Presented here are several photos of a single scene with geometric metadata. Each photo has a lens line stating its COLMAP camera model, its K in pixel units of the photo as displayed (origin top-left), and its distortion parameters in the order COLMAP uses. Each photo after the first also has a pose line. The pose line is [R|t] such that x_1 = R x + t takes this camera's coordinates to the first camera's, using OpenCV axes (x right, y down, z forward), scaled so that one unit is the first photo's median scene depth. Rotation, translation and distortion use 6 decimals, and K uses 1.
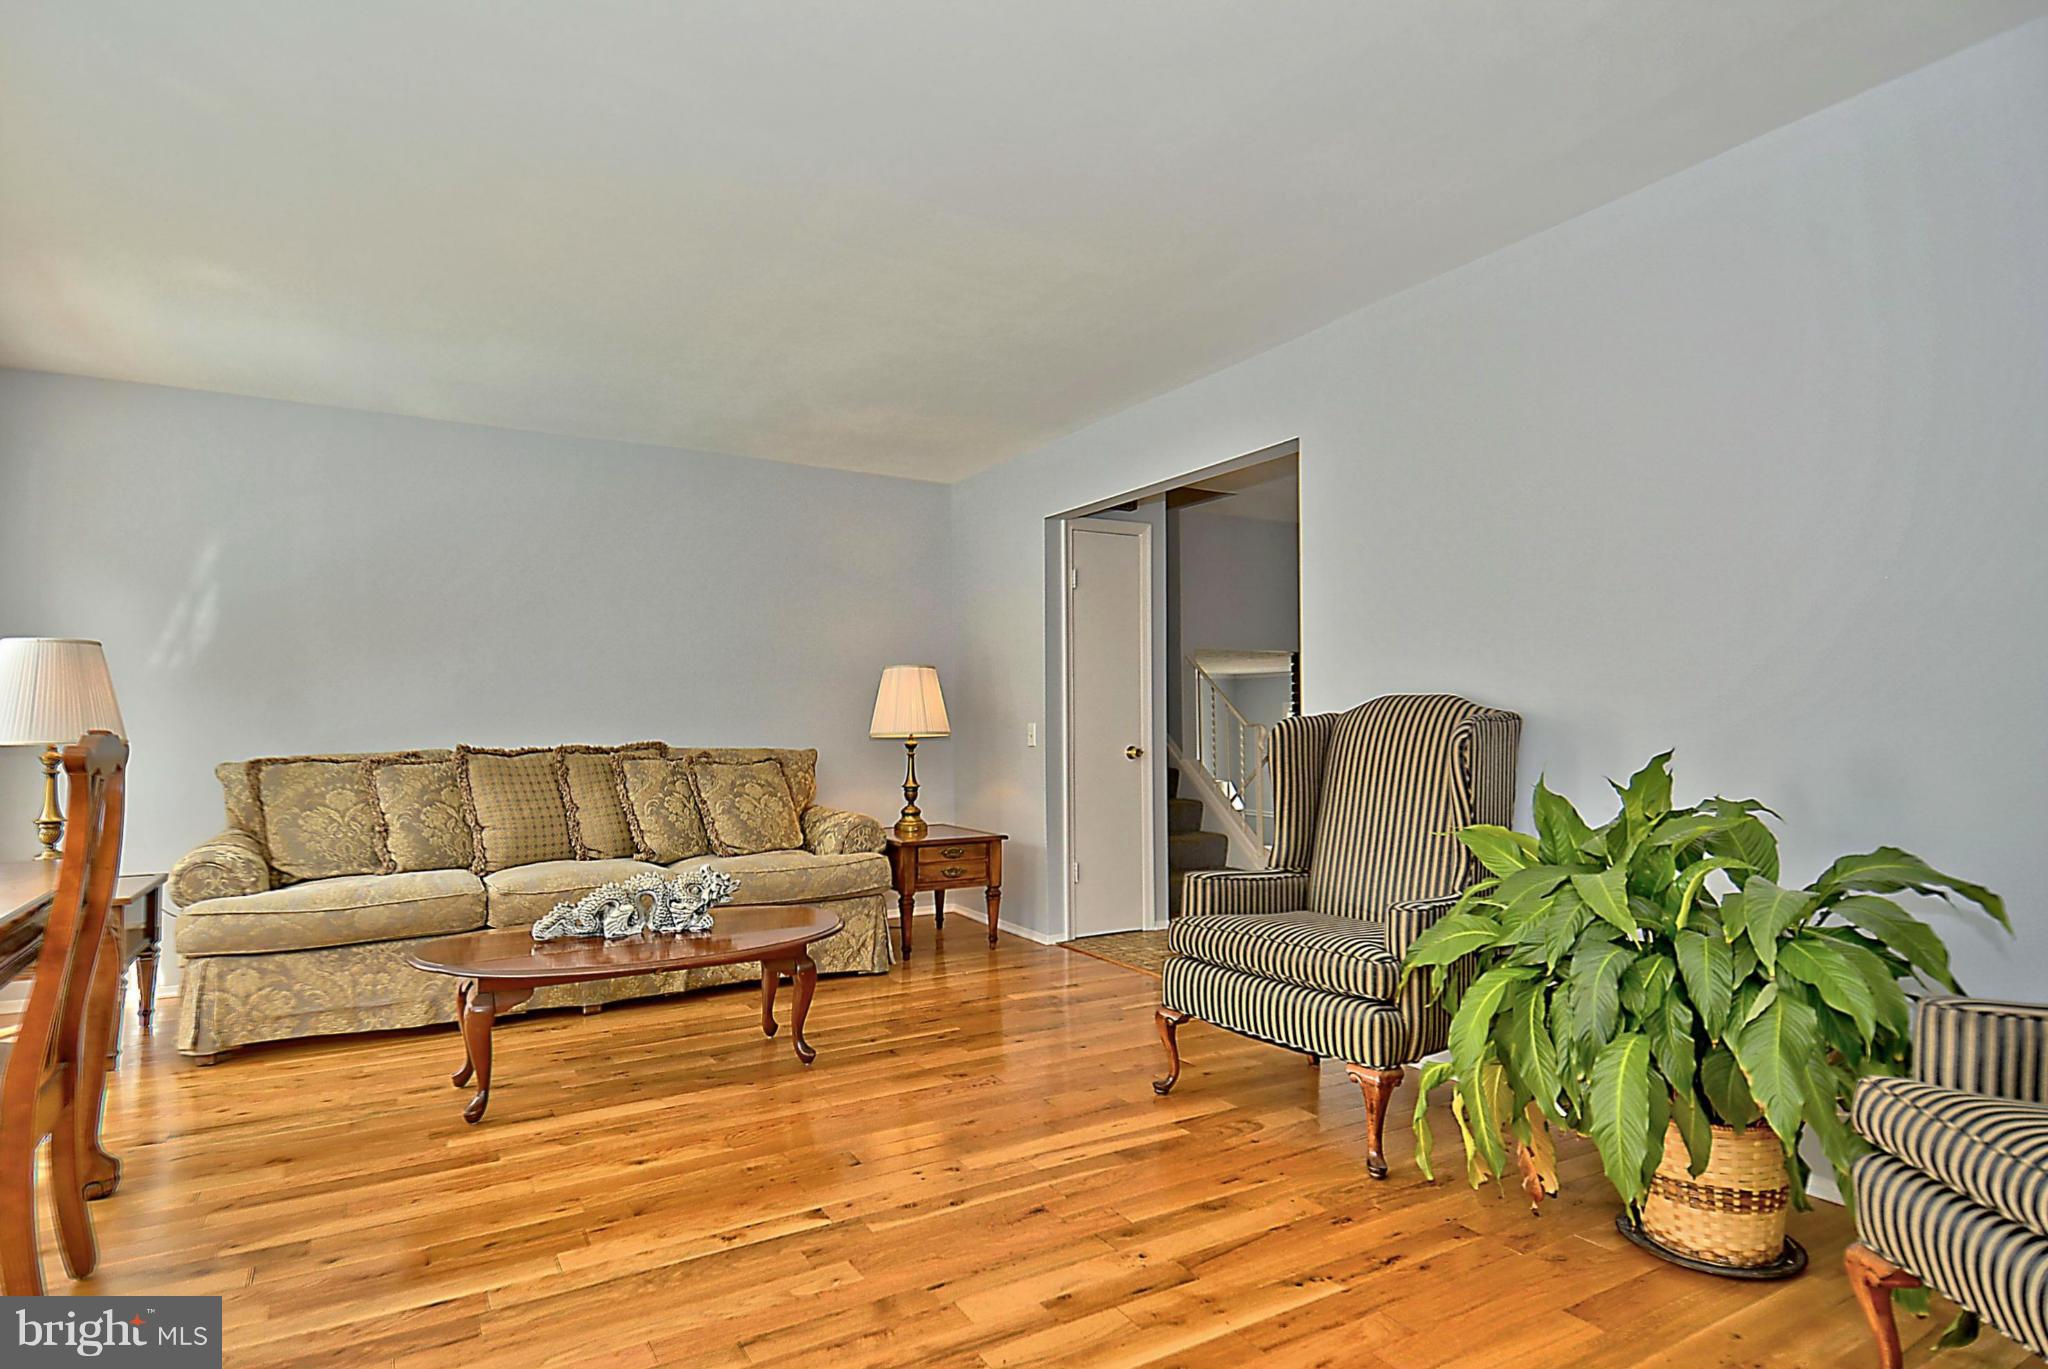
lens RADIAL K [[1060.4, 0, 1020.8], [0, 1060.4, 677.5], [0, 0, 1]] dist [0.000513, -0.004067]
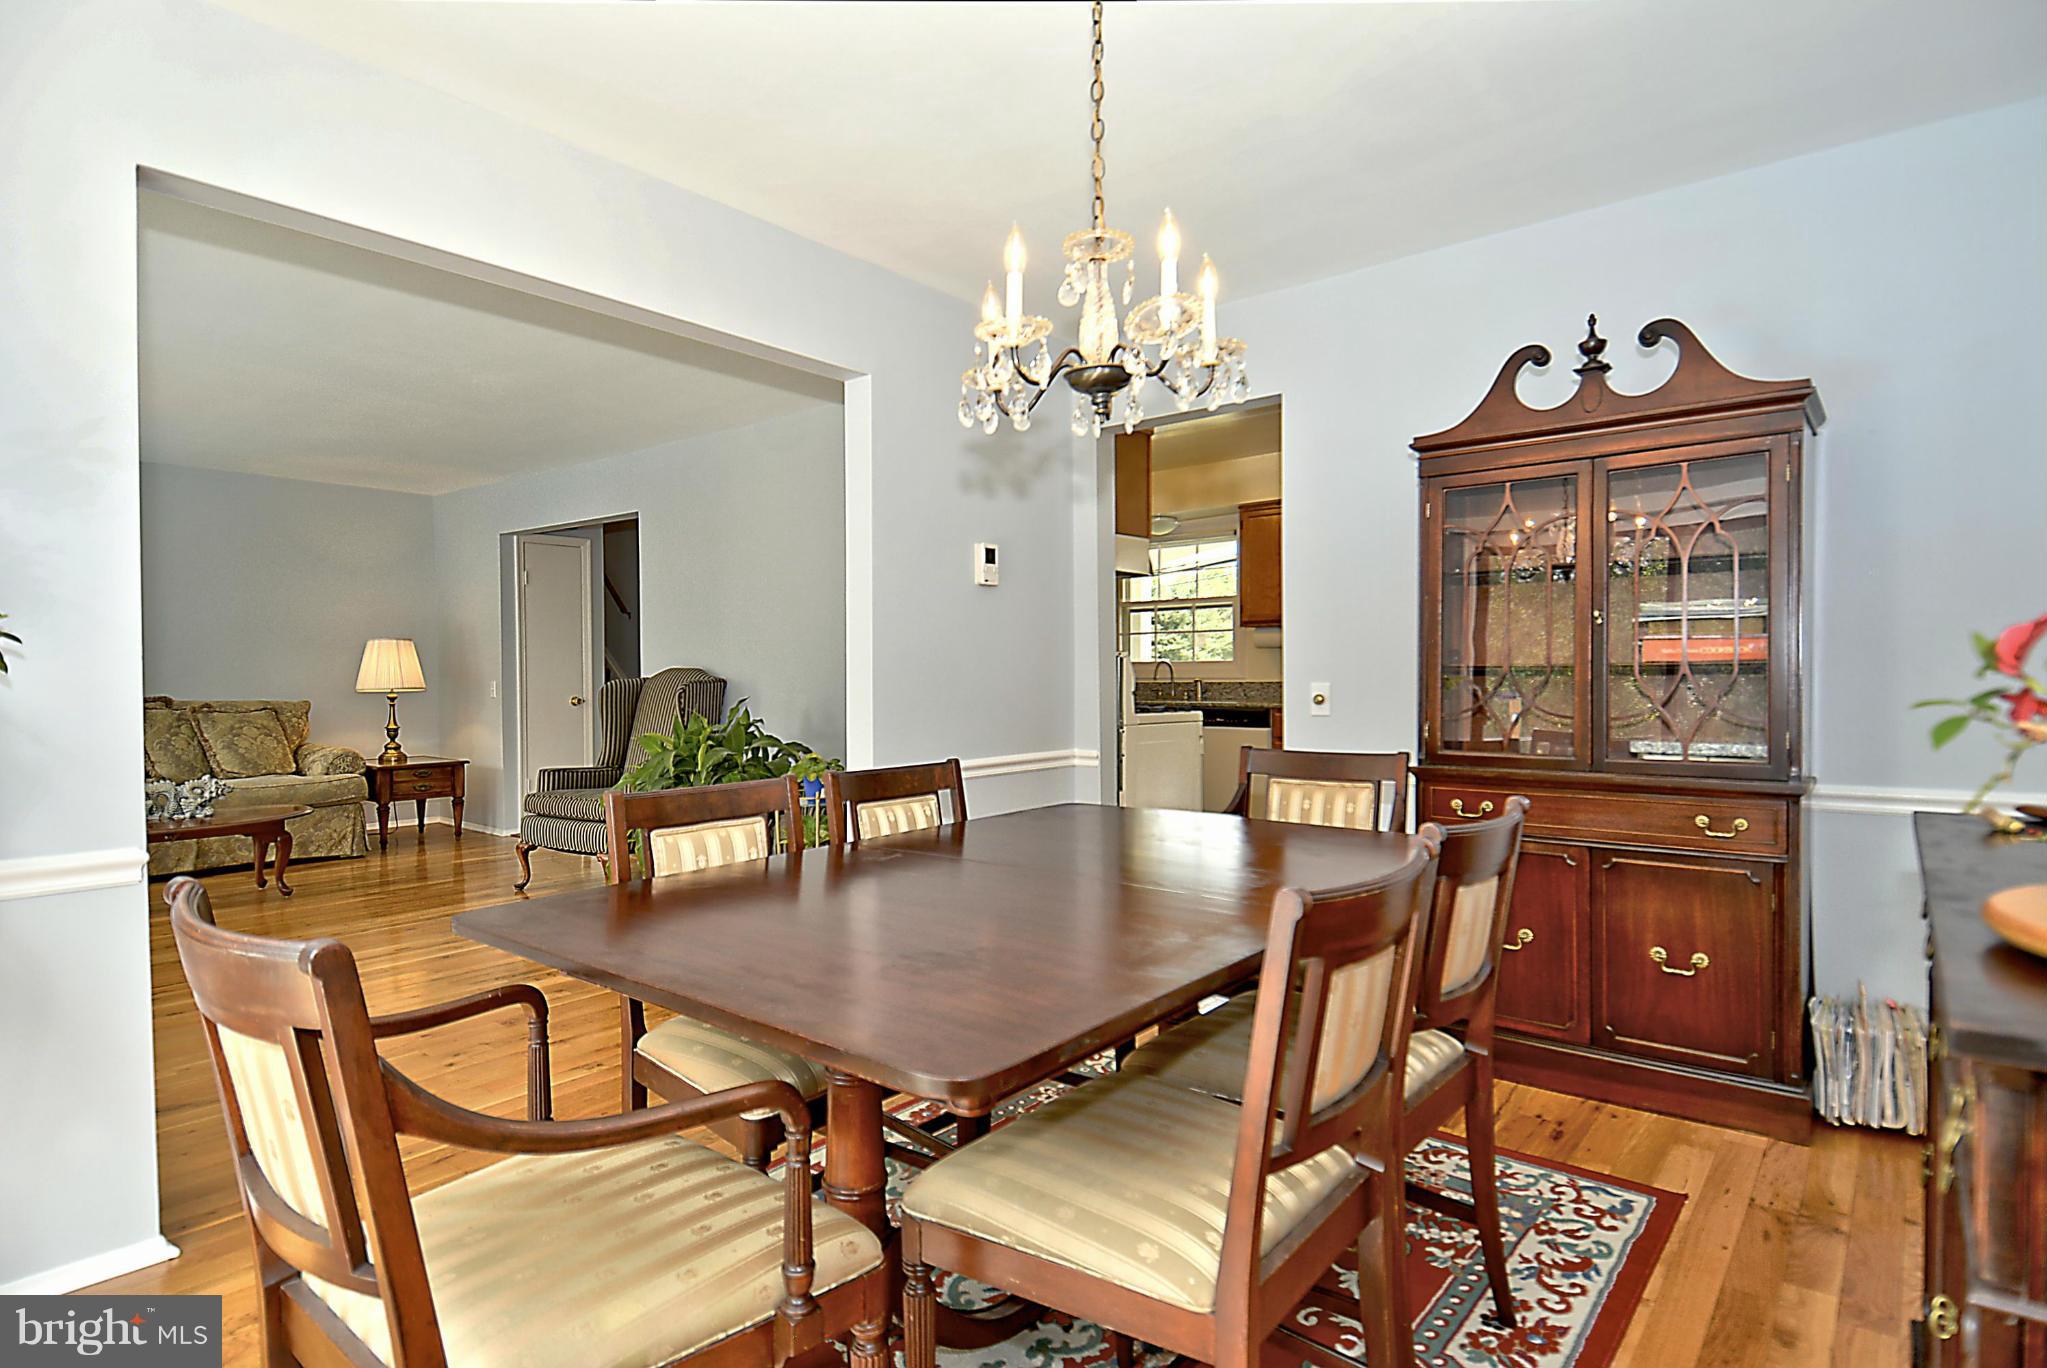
lens RADIAL K [[1059.8, 0, 1045.1], [0, 1059.8, 677.6], [0, 0, 1]] dist [0.000513, -0.004067]
pose [[0.929215, 0.000844, 0.369539, 0.202078], [-0.017660, 0.998956, 0.042126, -0.039374], [-0.369118, -0.045671, 0.928260, -0.662393]]
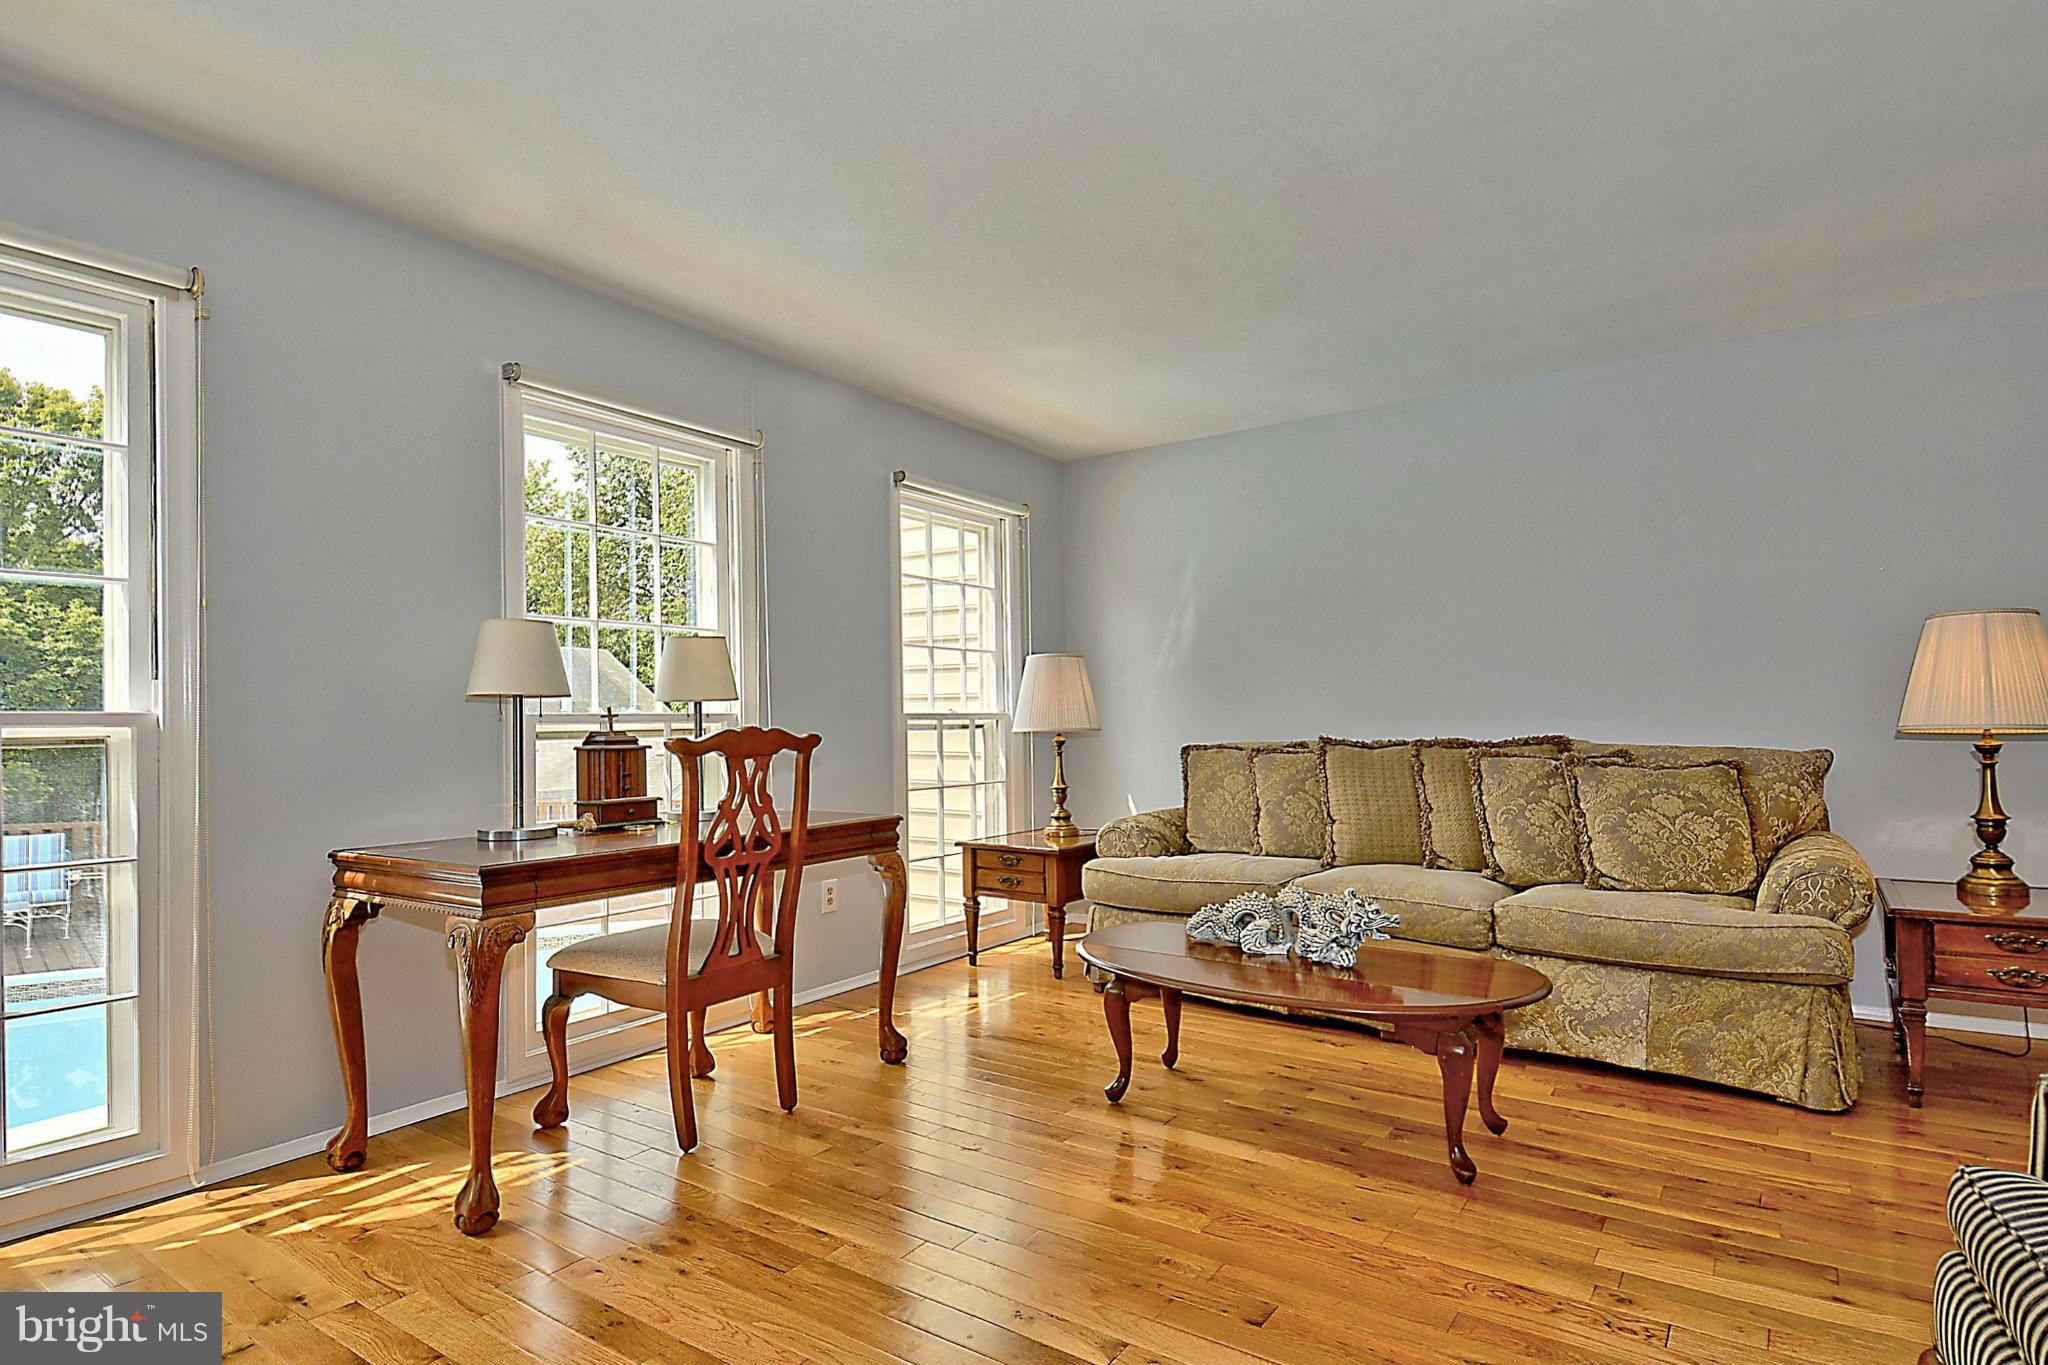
lens RADIAL K [[1060.4, 0, 1035.0], [0, 1060.4, 702.0], [0, 0, 1]] dist [0.000513, -0.004067]
pose [[0.406140, -0.012665, -0.913723, 0.255546], [0.043317, 0.999047, 0.005406, 0.014715], [0.912784, -0.041776, 0.406302, 0.337679]]
